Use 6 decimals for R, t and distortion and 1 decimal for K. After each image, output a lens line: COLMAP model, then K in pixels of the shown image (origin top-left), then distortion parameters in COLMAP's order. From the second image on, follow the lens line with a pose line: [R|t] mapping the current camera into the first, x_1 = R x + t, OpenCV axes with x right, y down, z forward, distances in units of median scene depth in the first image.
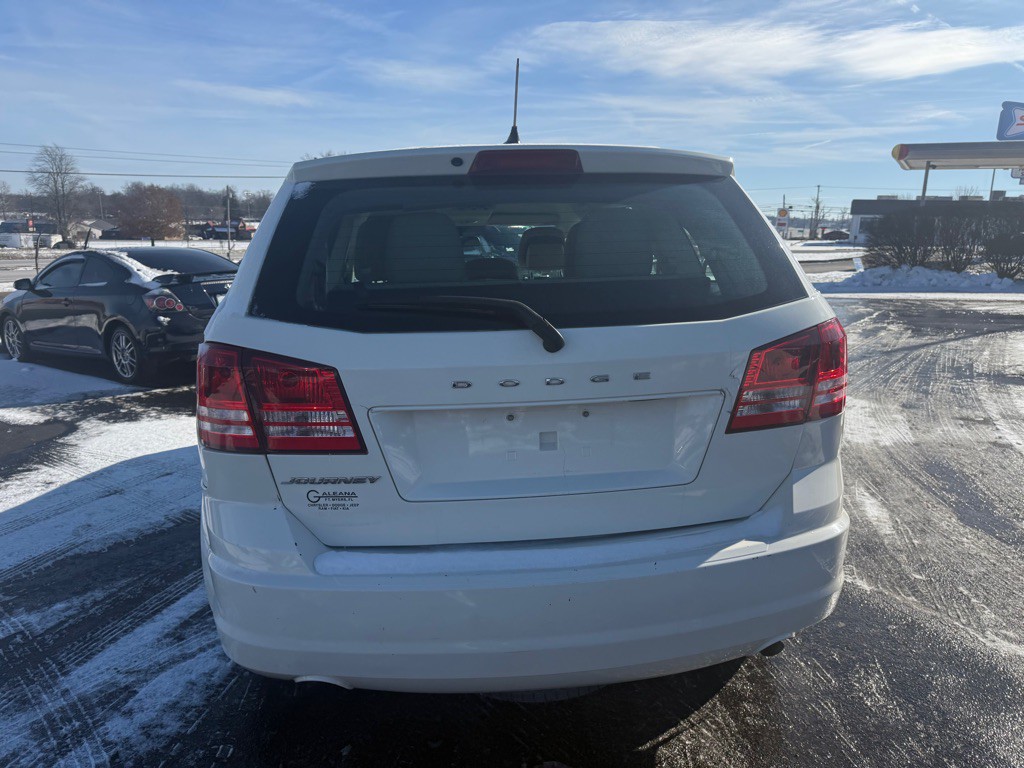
lens RADIAL K [[725.9, 0, 498.7], [0, 725.9, 390.9], [0, 0, 1]] dist [0.030801, -0.034384]
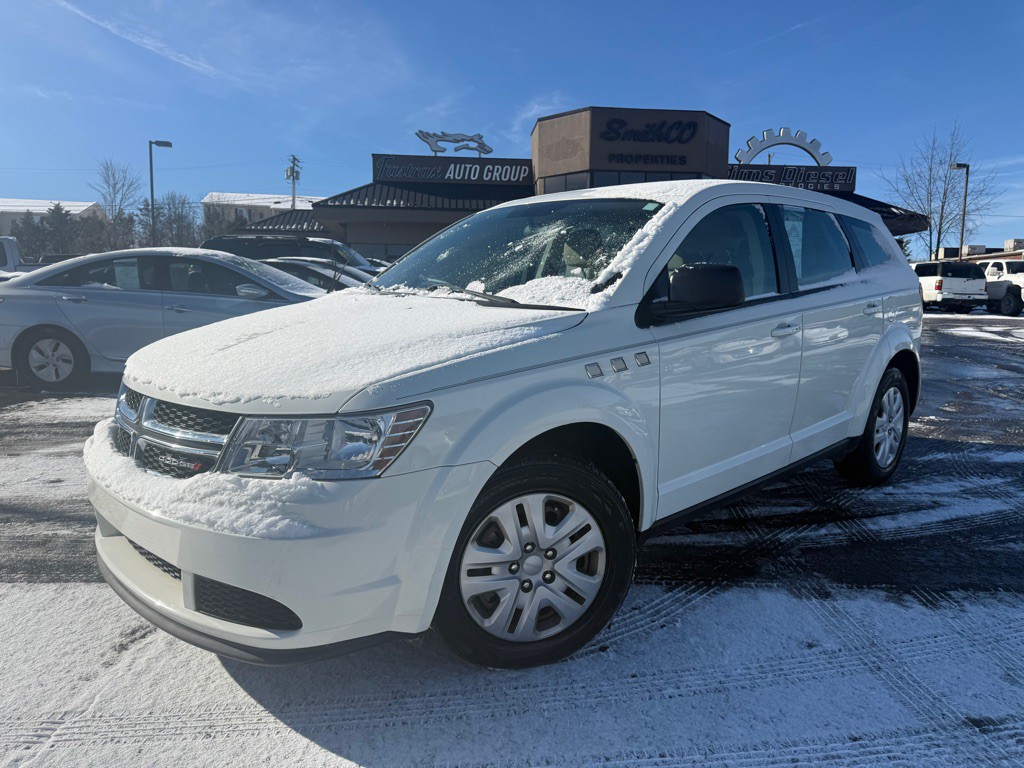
lens RADIAL K [[725.9, 0, 522.8], [0, 725.9, 385.6], [0, 0, 1]] dist [0.030801, -0.034384]
pose [[-0.623202, -0.099814, 0.775665, -1.086699], [0.164117, 0.953046, 0.254498, -0.420942], [-0.764647, 0.285903, -0.577559, 2.533744]]
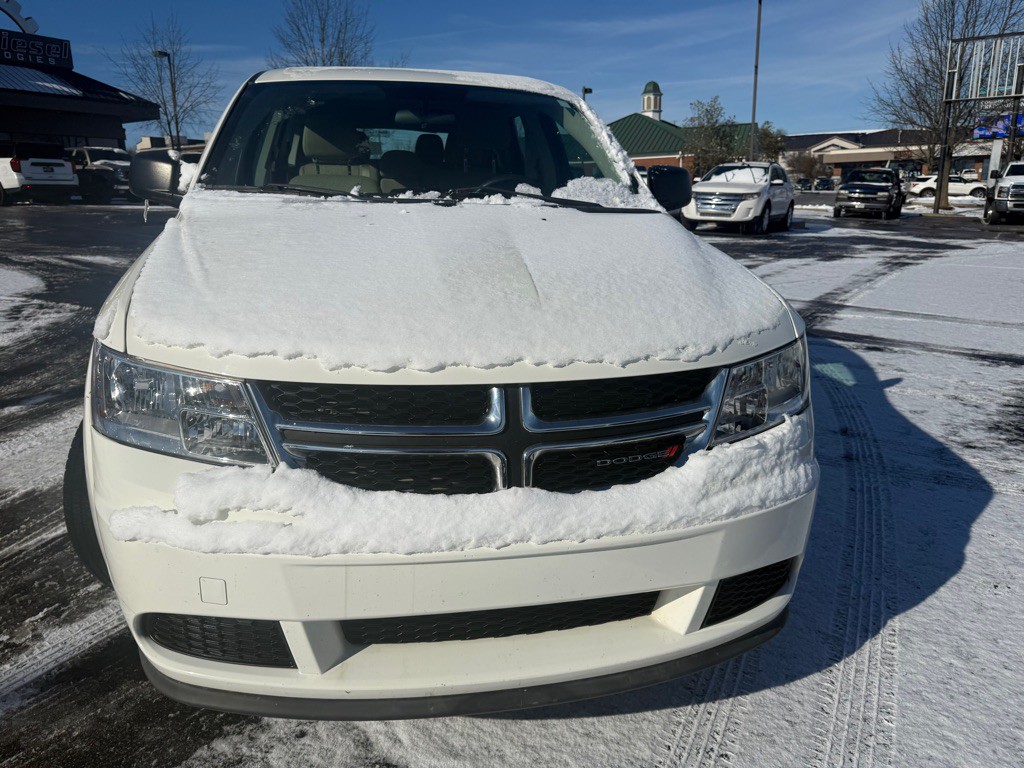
lens RADIAL K [[725.9, 0, 510.0], [0, 725.9, 373.5], [0, 0, 1]] dist [0.030801, -0.034384]
pose [[-0.996144, 0.027578, -0.083288, -0.114053], [-0.013230, 0.891242, 0.453334, -0.506458], [0.086732, 0.452688, -0.887441, 2.836367]]
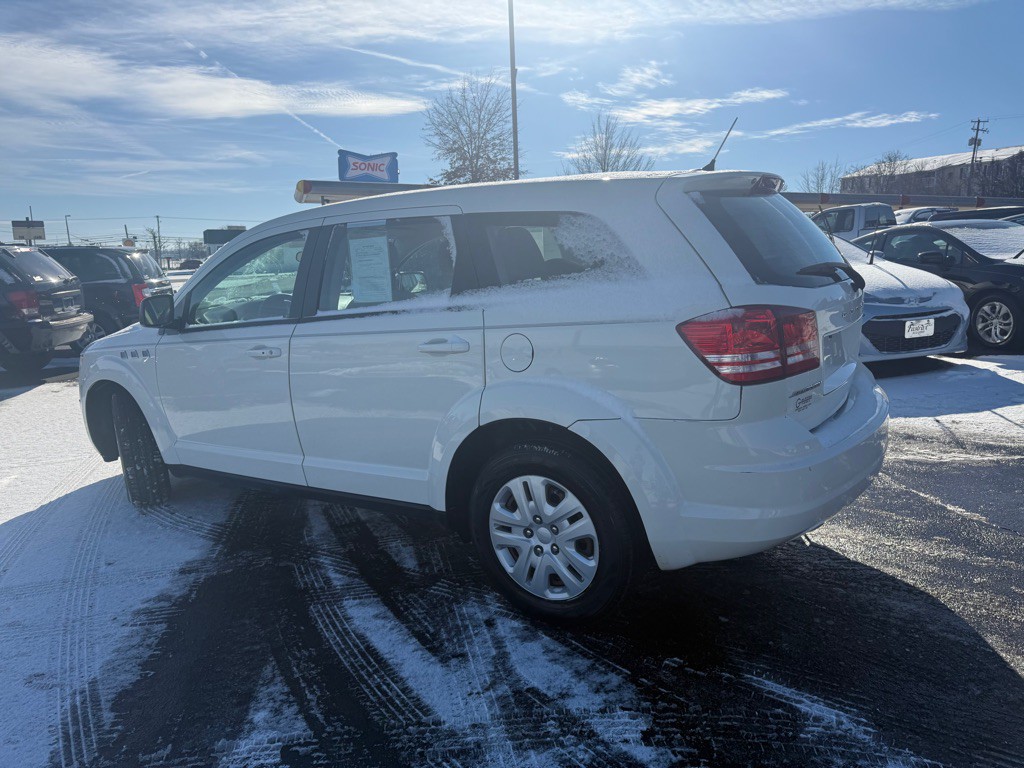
lens RADIAL K [[725.9, 0, 512.0], [0, 725.9, 388.7], [0, 0, 1]] dist [0.030801, -0.034384]
pose [[0.657451, -0.158732, 0.736588, -1.086073], [0.190033, 0.980889, 0.041762, -0.034811], [-0.729141, 0.112519, 0.675051, 0.272389]]
